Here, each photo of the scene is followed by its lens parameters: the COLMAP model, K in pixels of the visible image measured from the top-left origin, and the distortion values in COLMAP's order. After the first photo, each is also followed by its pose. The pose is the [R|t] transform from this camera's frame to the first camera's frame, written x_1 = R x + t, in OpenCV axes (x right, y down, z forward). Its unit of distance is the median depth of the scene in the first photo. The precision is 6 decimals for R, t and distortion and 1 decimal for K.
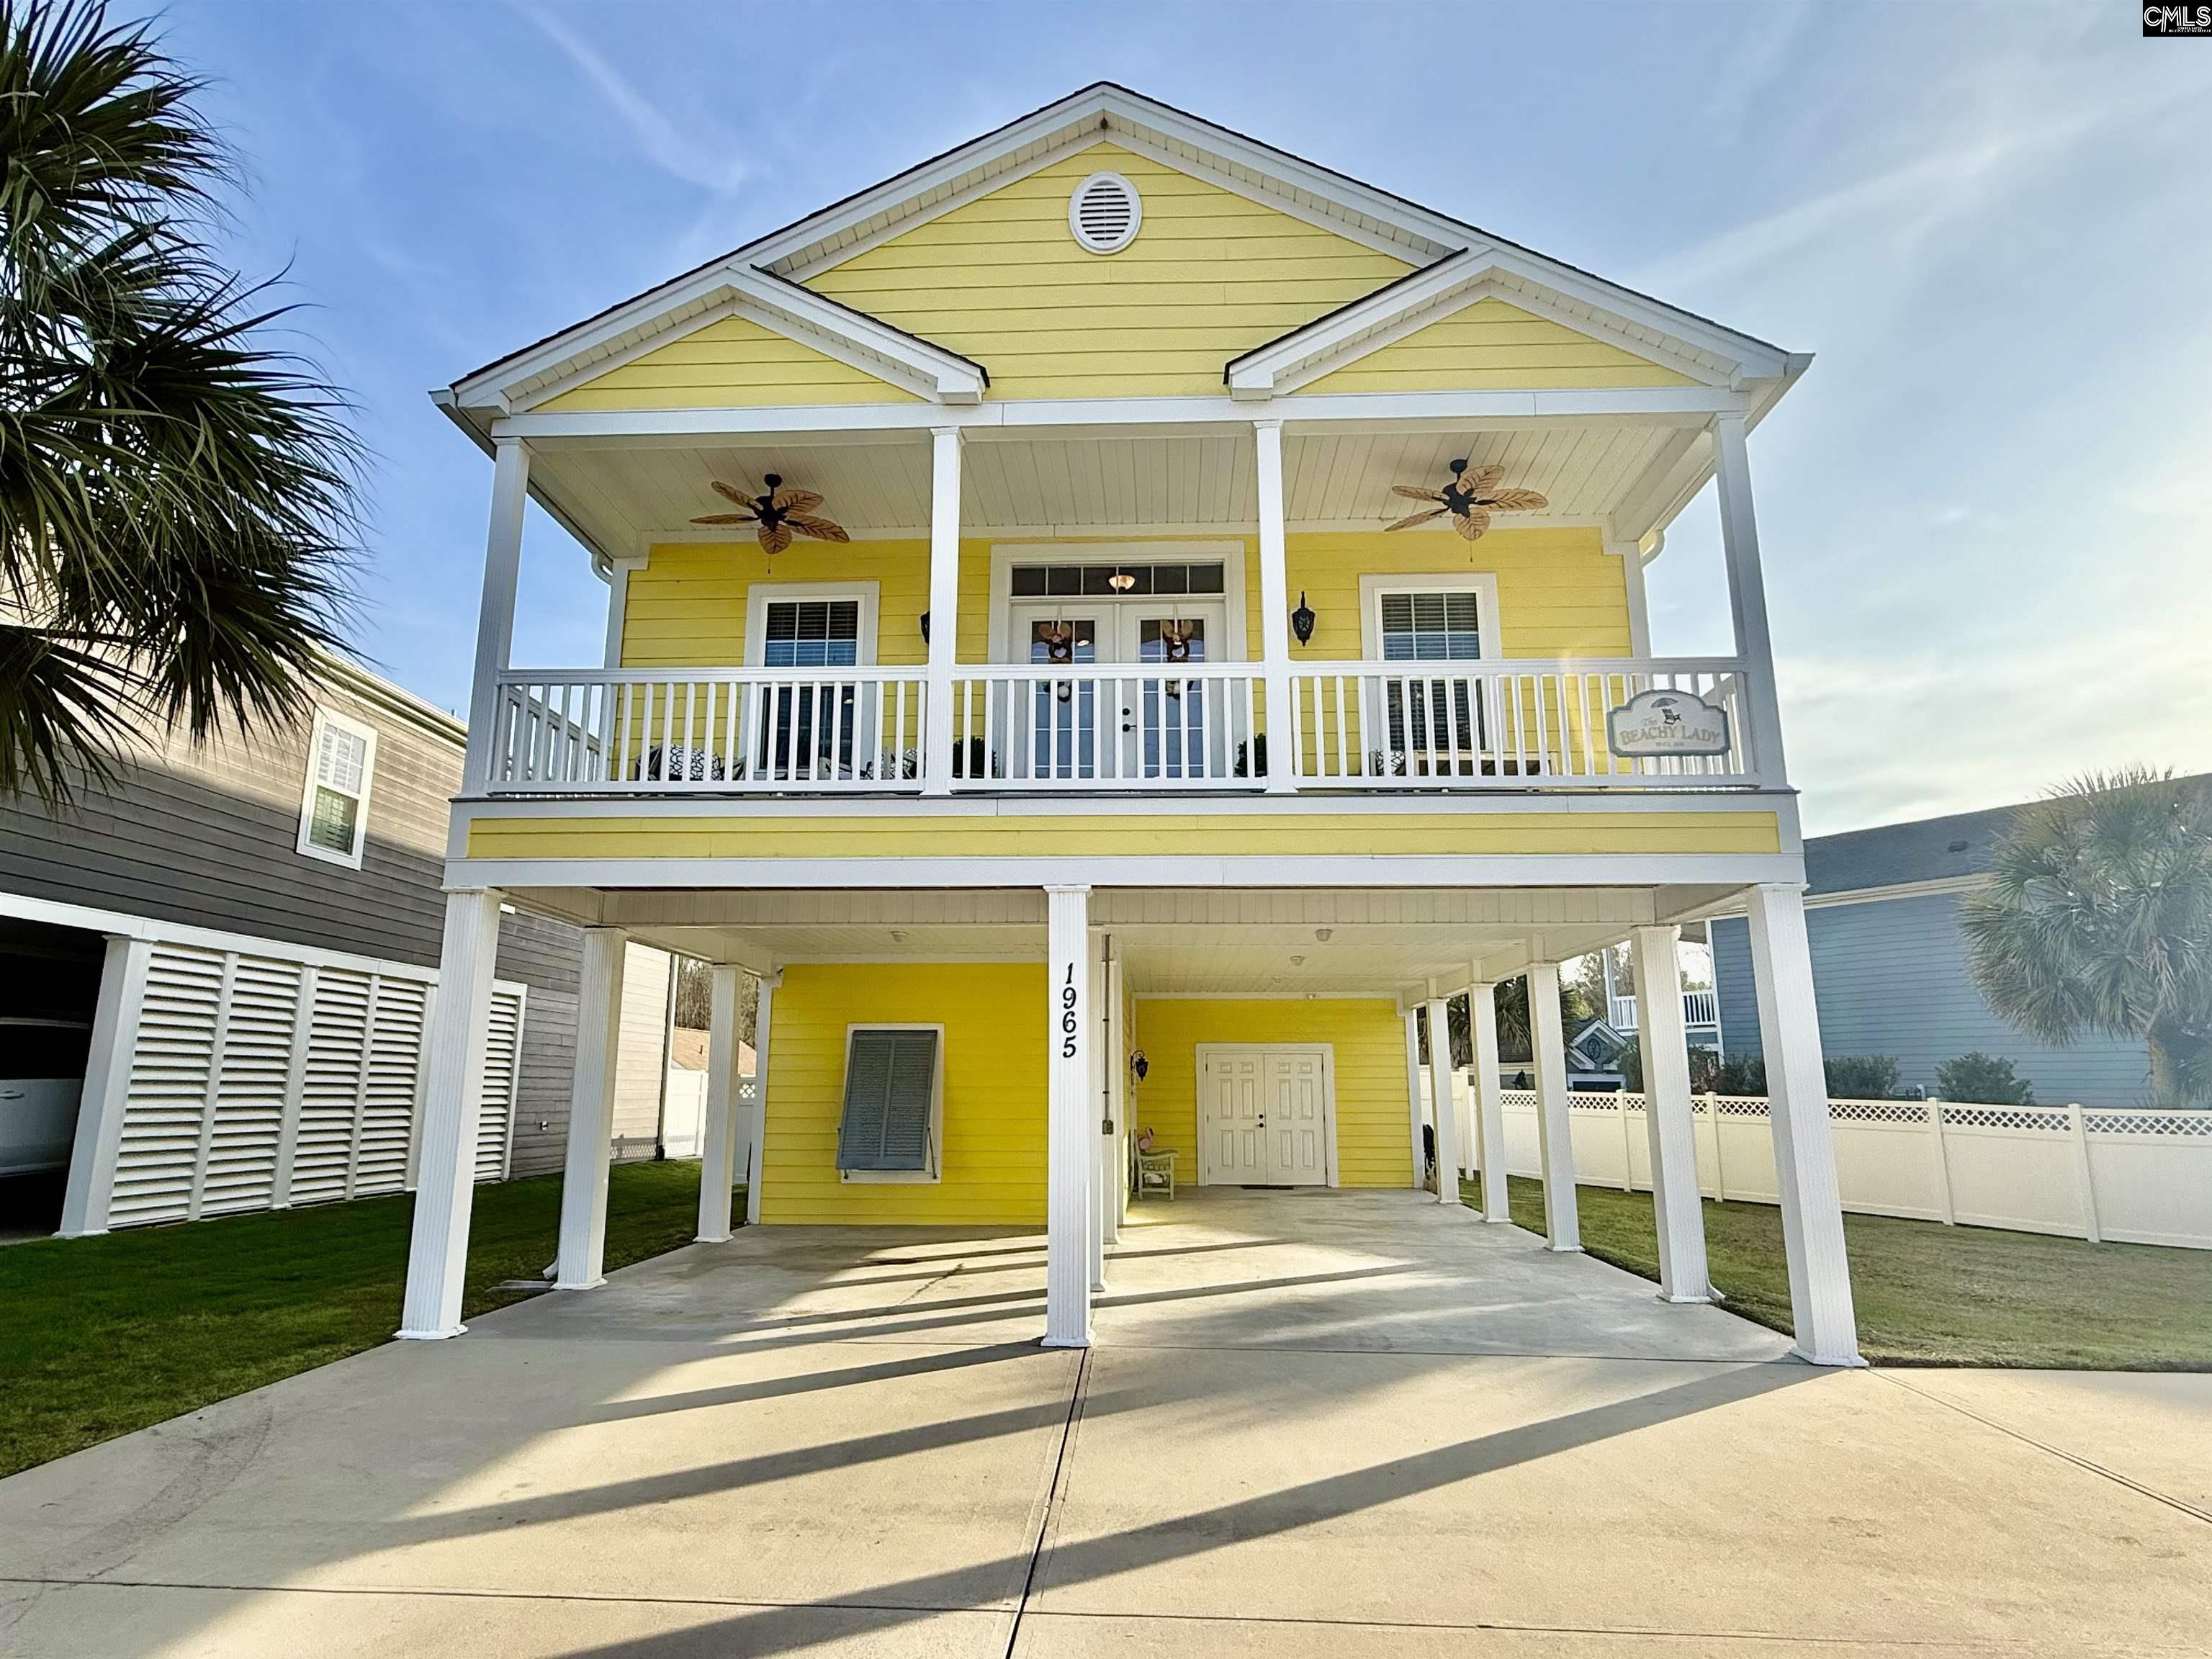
lens RADIAL K [[1213.0, 0, 1099.7], [0, 1213.0, 825.3], [0, 0, 1]] dist [-0.002171, -0.000133]
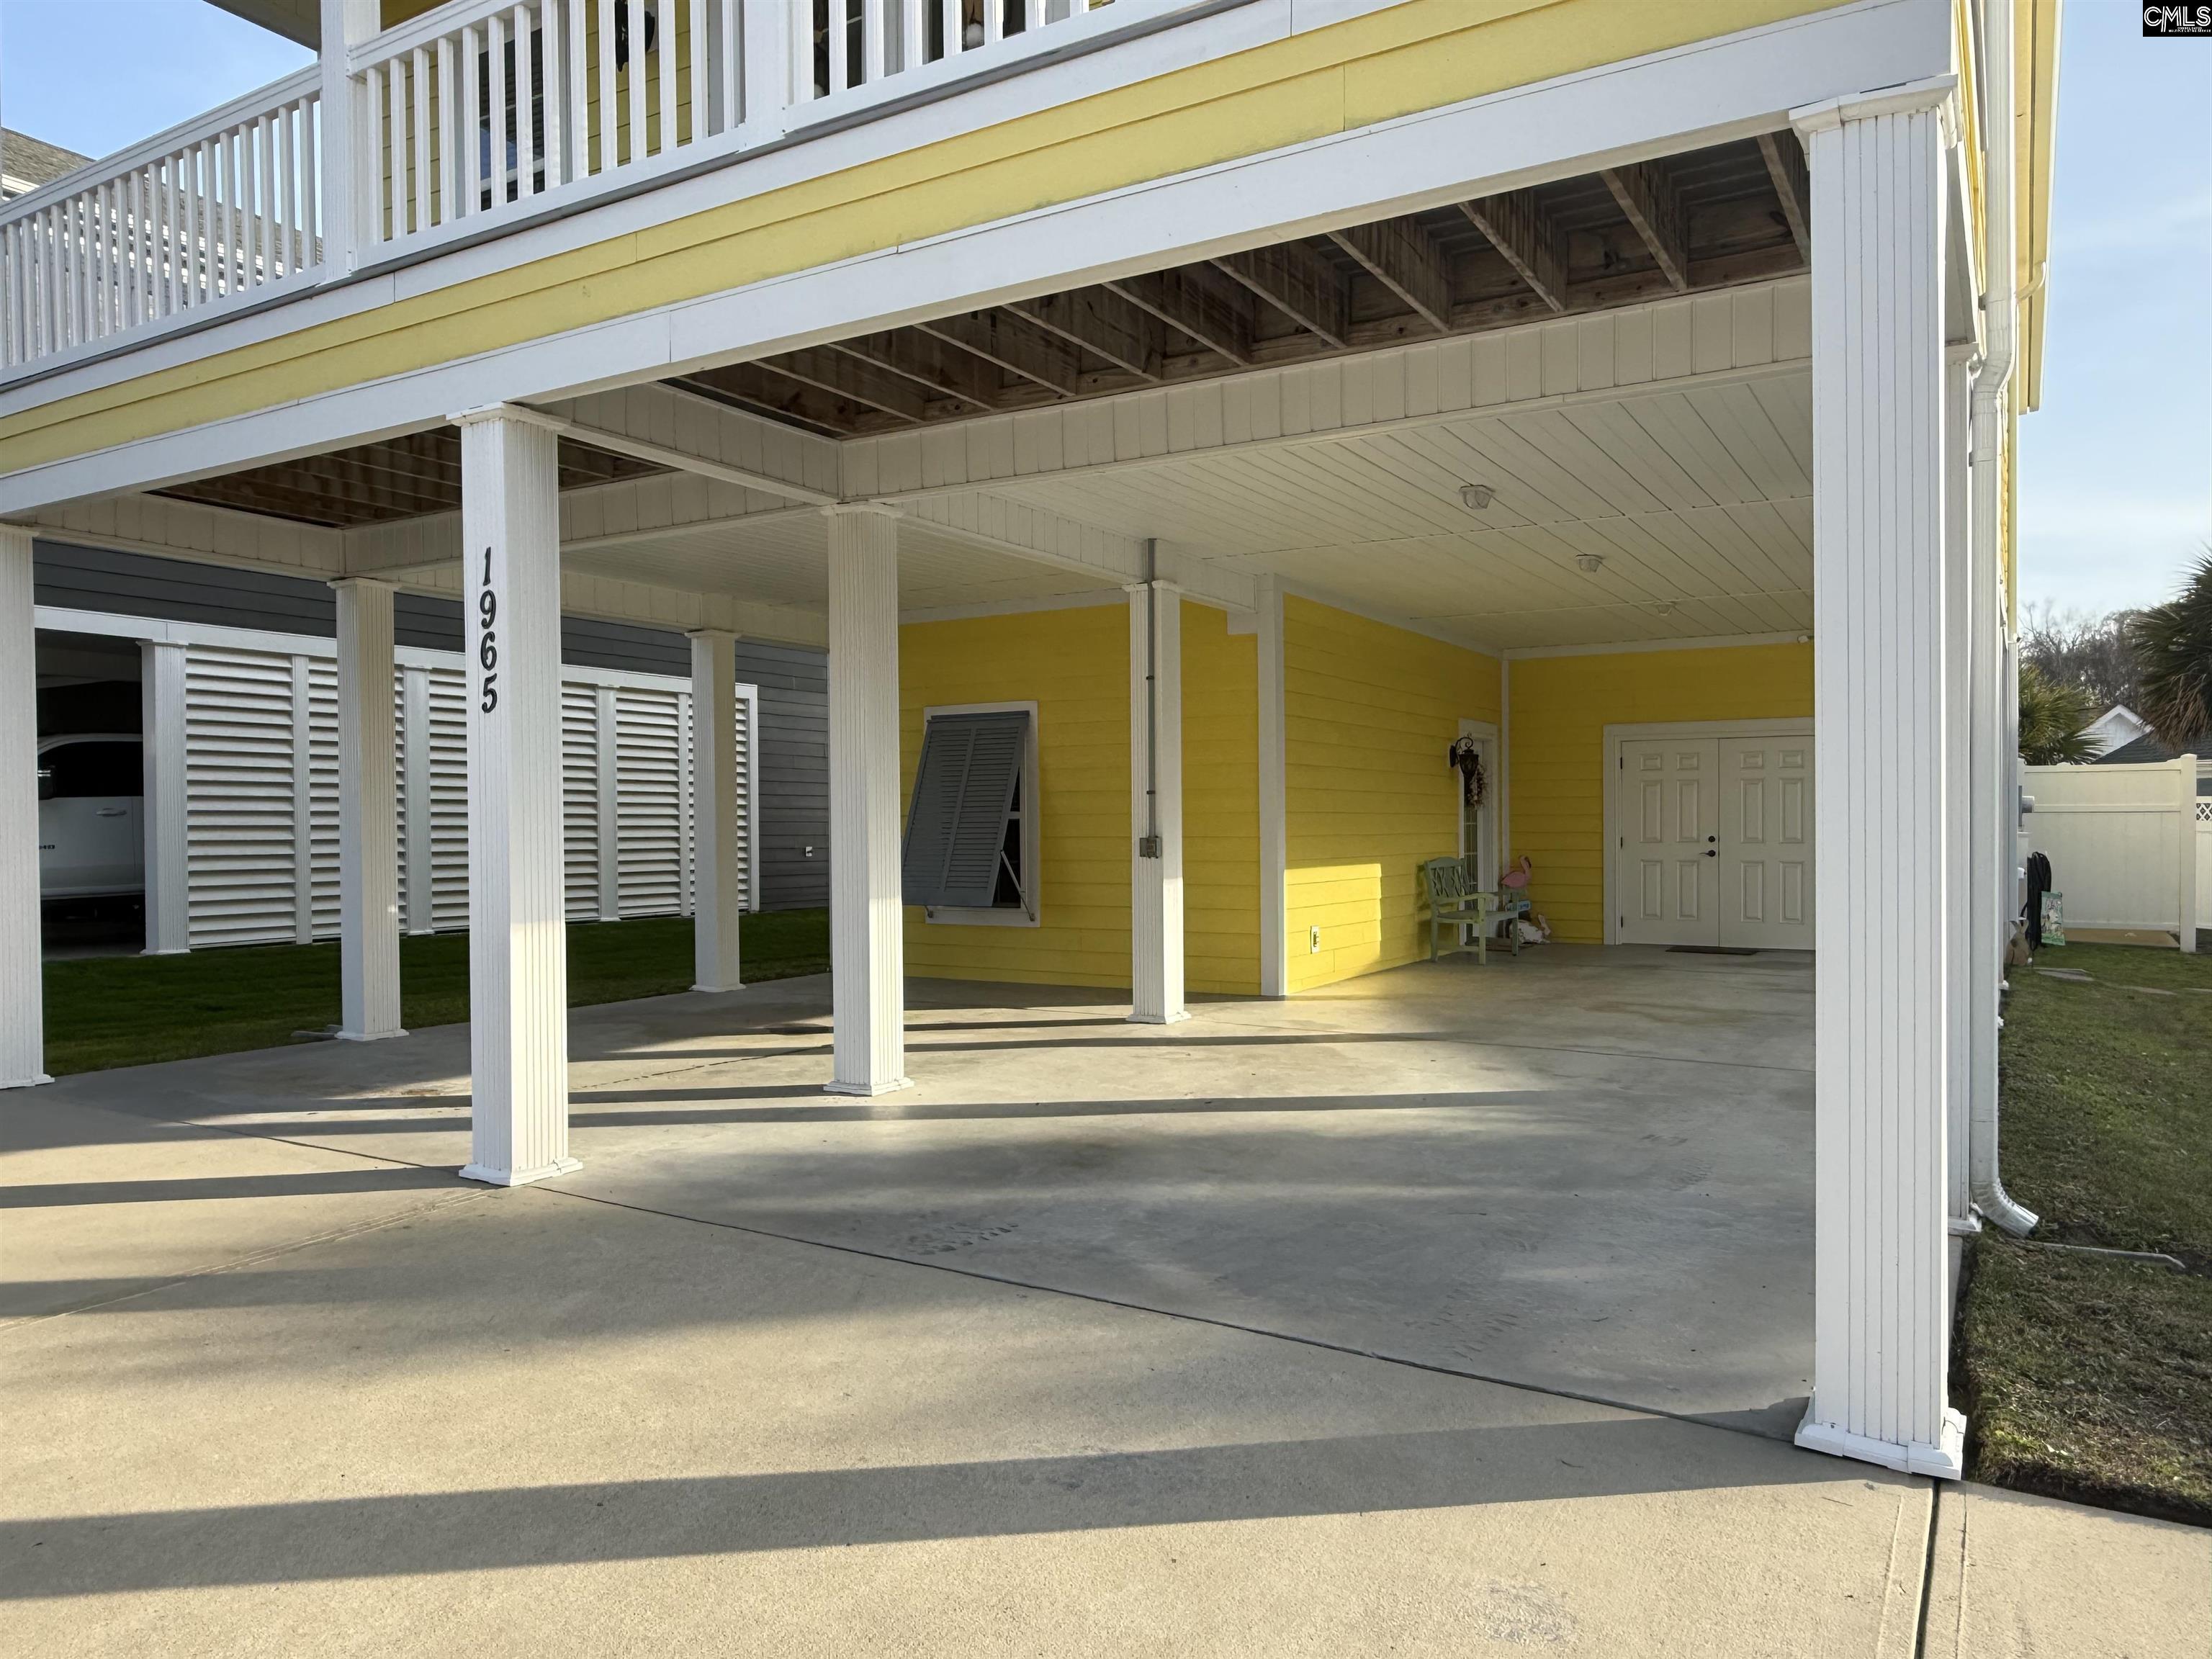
lens RADIAL K [[1507.1, 0, 1108.2], [0, 1507.1, 845.7], [0, 0, 1]] dist [-0.008851, -0.002472]
pose [[0.878463, 0.000856, -0.477810, 0.353885], [0.108784, 0.973378, 0.201745, 0.087061], [0.465263, -0.229204, 0.854983, 0.316063]]
